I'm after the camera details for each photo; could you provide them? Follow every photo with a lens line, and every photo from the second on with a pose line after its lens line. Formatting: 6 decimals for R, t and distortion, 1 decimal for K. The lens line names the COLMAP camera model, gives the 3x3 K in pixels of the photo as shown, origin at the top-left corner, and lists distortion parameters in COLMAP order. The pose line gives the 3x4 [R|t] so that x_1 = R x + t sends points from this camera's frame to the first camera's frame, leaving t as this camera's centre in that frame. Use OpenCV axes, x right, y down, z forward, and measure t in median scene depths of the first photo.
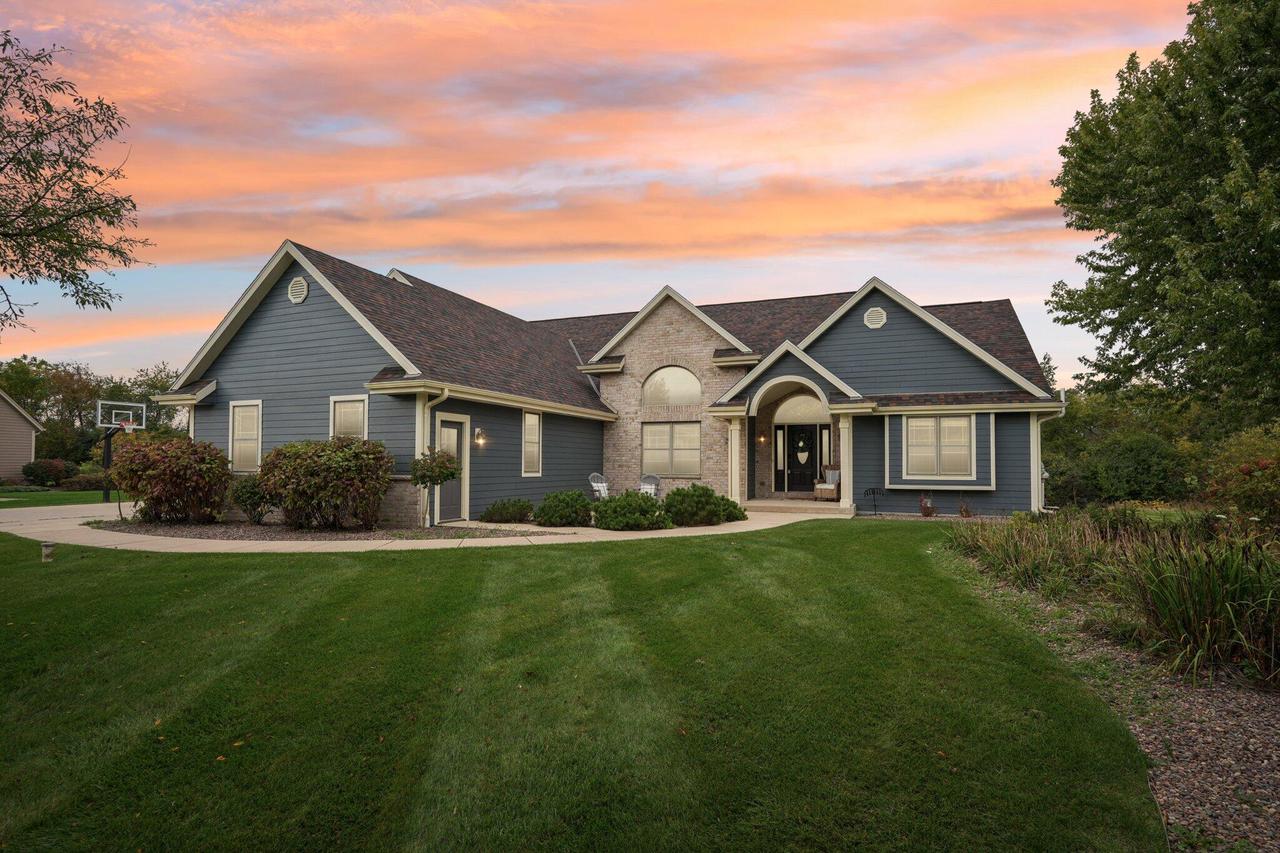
lens RADIAL K [[641.8, 0, 638.5], [0, 641.8, 444.0], [0, 0, 1]] dist [-0.002071, -0.000804]
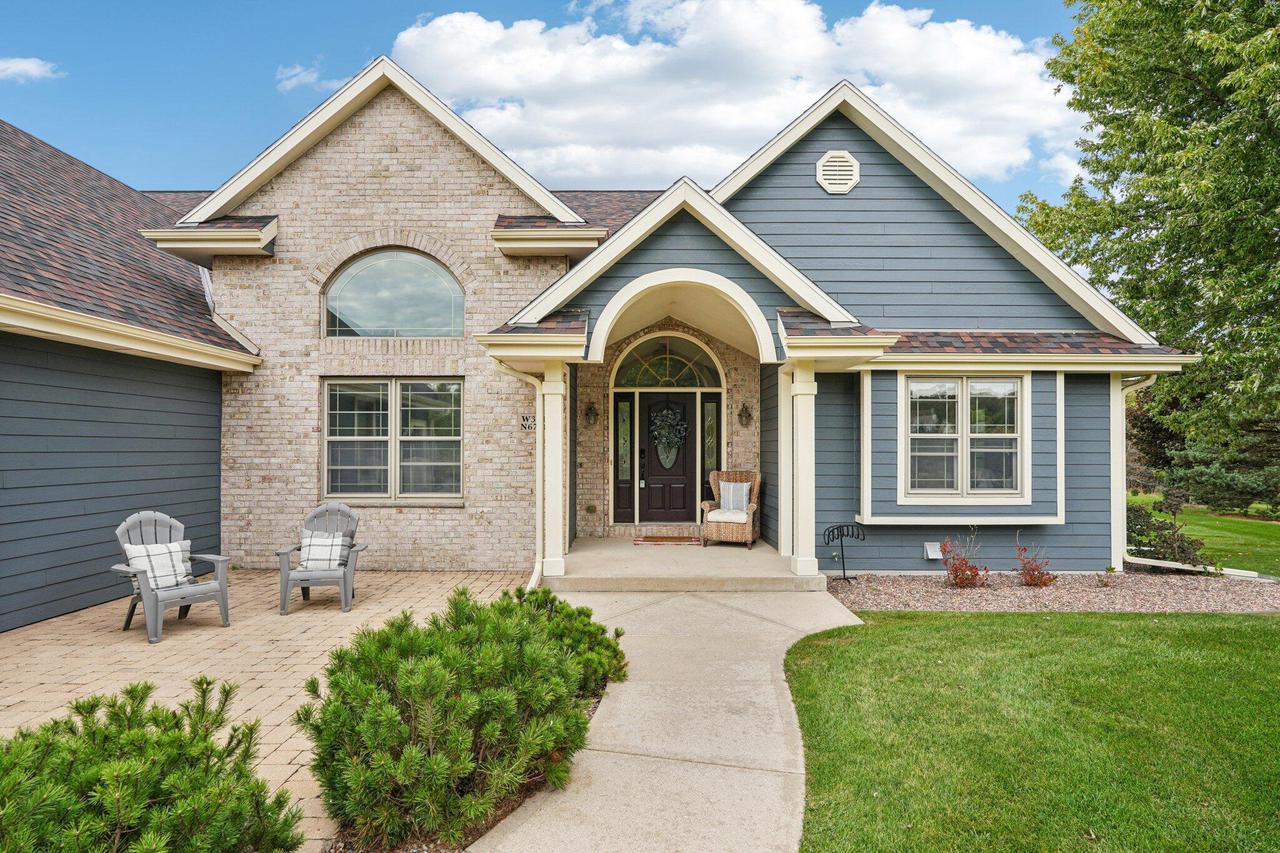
lens RADIAL K [[649.1, 0, 640.9], [0, 649.1, 444.0], [0, 0, 1]] dist [-0.010323, 0.000361]
pose [[0.927181, -0.000997, 0.374612, 0.048973], [-0.008561, 0.999679, 0.023850, -0.000967], [-0.374515, -0.025320, 0.926875, 0.621458]]
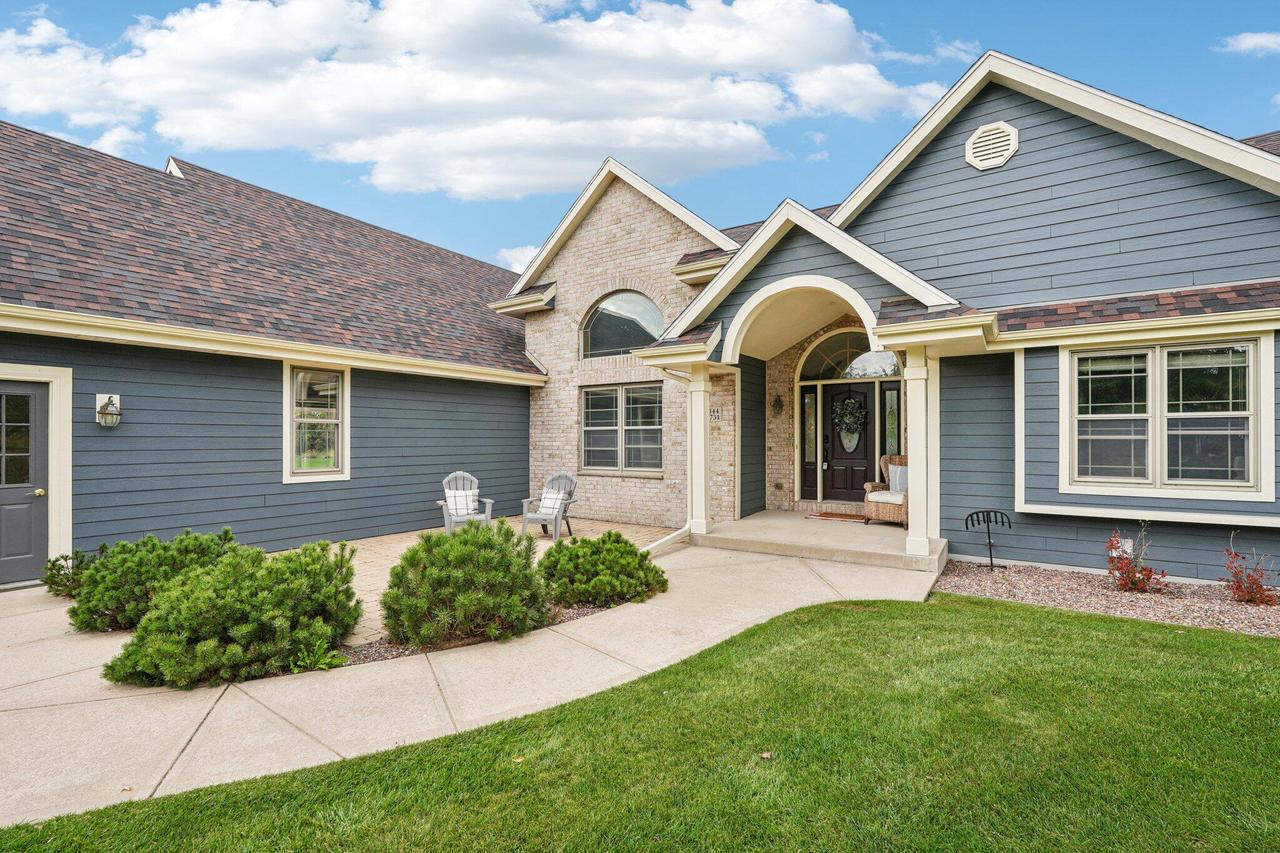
lens RADIAL K [[564.6, 0, 635.9], [0, 564.6, 436.8], [0, 0, 1]] dist [-0.023488, 0.010471]
pose [[0.977924, -0.007499, -0.208825, 0.206873], [0.013245, 0.999571, 0.026129, 0.002270], [0.208540, -0.028318, 0.977604, 0.563807]]
